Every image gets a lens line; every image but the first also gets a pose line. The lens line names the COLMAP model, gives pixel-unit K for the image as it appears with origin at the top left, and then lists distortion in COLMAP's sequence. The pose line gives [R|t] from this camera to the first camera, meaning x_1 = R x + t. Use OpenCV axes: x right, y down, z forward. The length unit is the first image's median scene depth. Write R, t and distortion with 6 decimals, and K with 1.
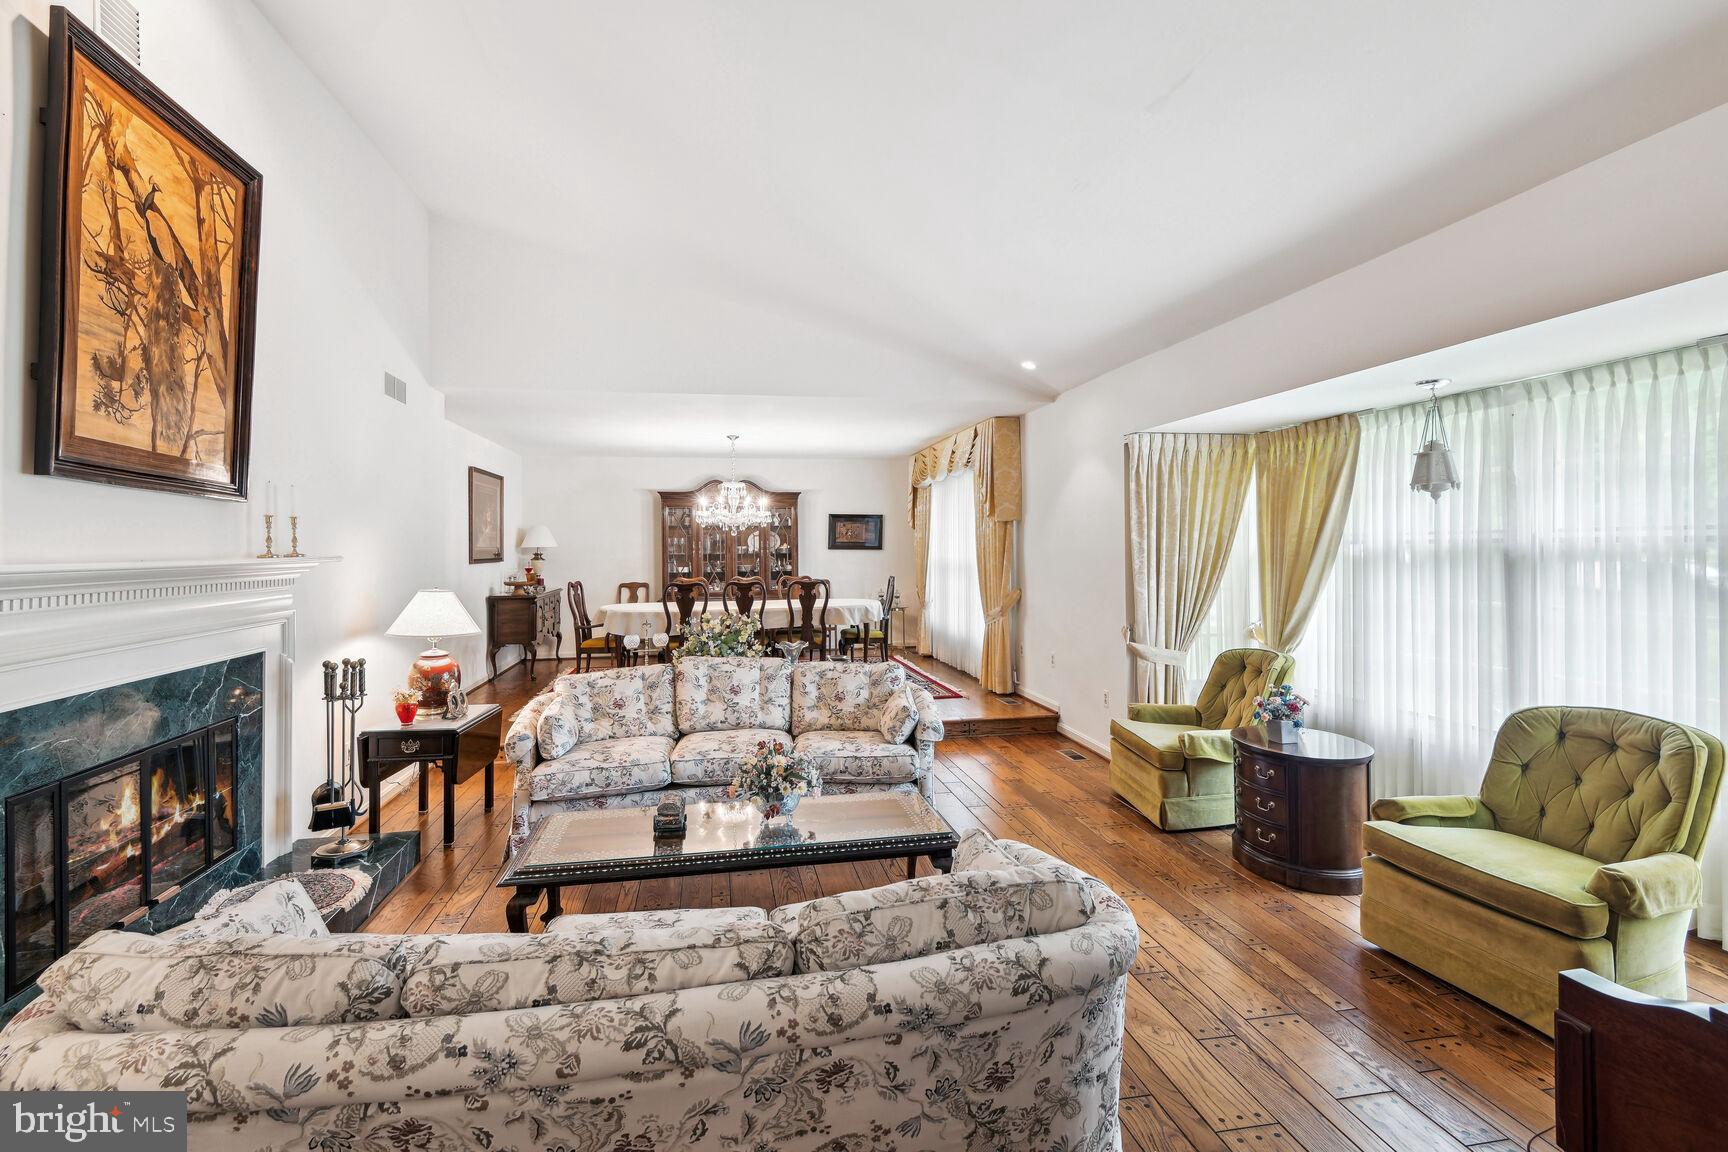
lens RADIAL K [[809.3, 0, 851.9], [0, 809.3, 563.3], [0, 0, 1]] dist [0.015621, -0.007785]
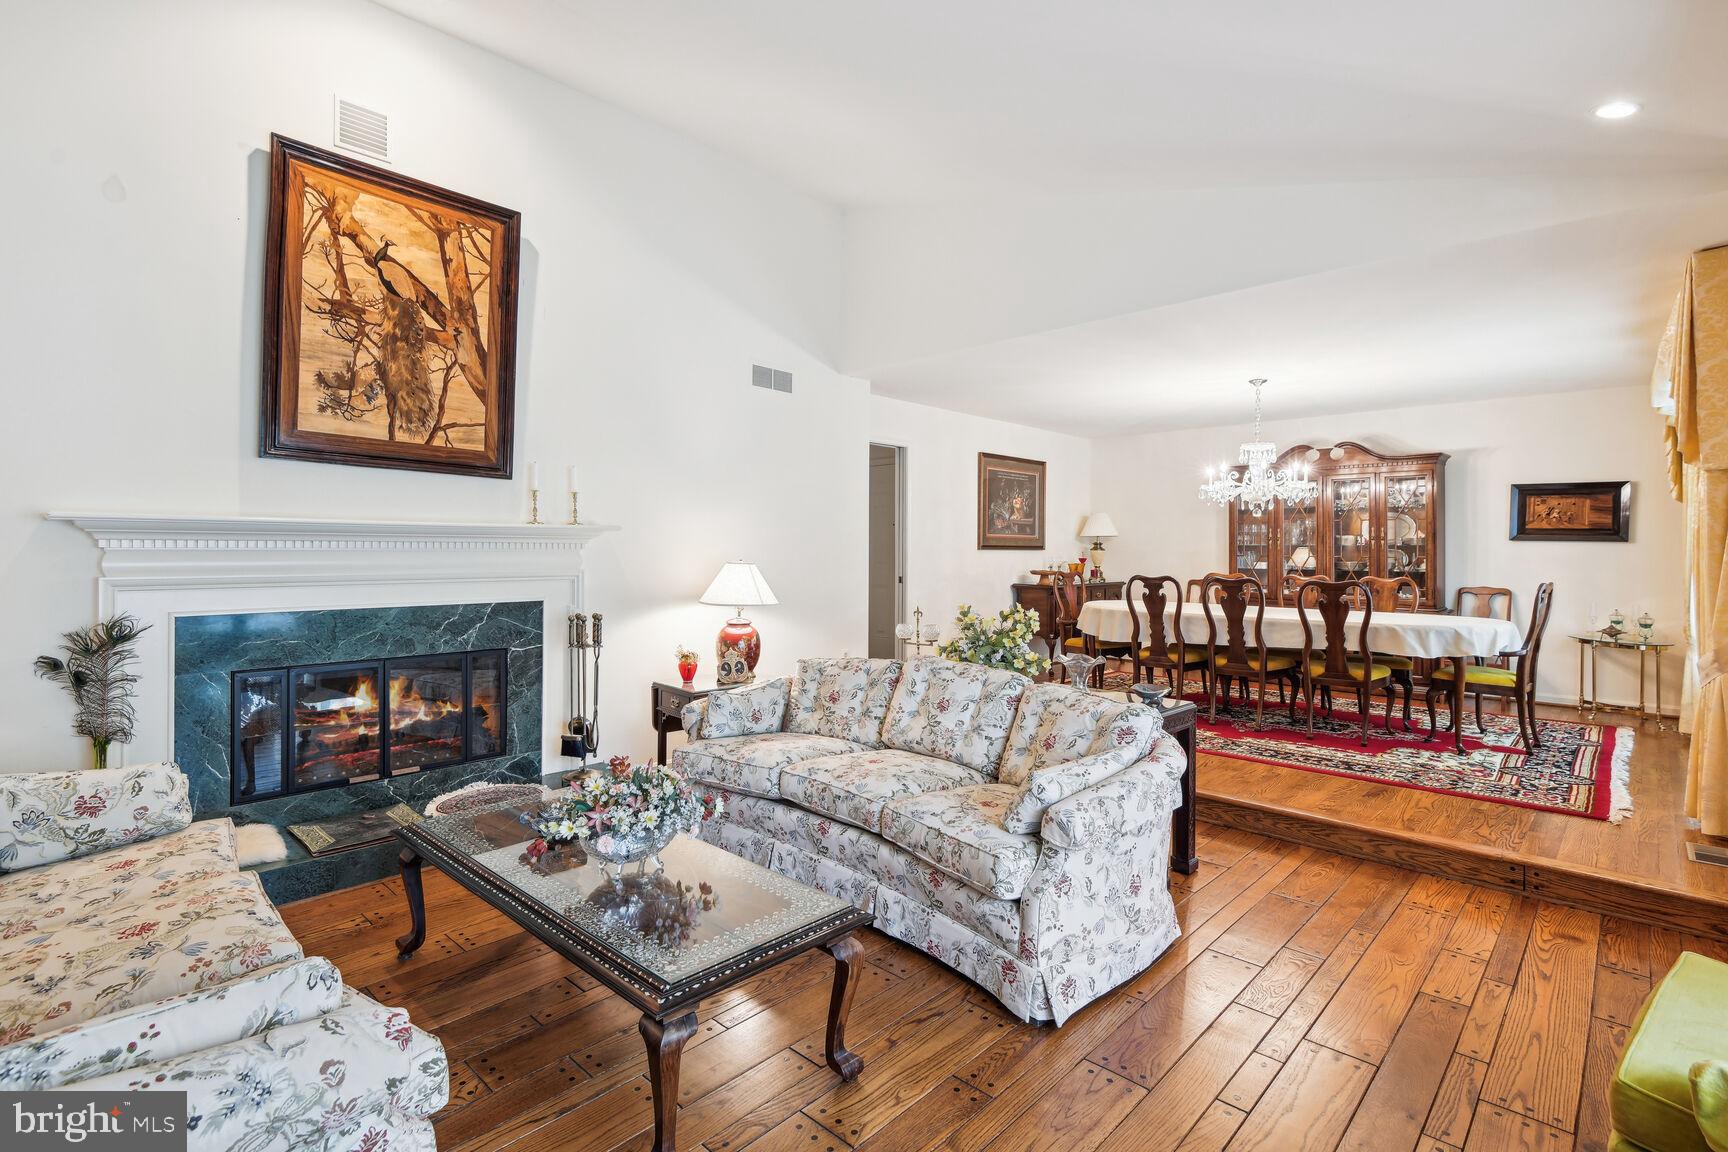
lens RADIAL K [[809.3, 0, 866.4], [0, 809.3, 566.7], [0, 0, 1]] dist [0.015621, -0.007785]
pose [[0.599326, 0.028988, -0.799980, 0.661414], [-0.028069, 0.999491, 0.015188, 0.027897], [0.800013, 0.013352, 0.599834, 0.778197]]
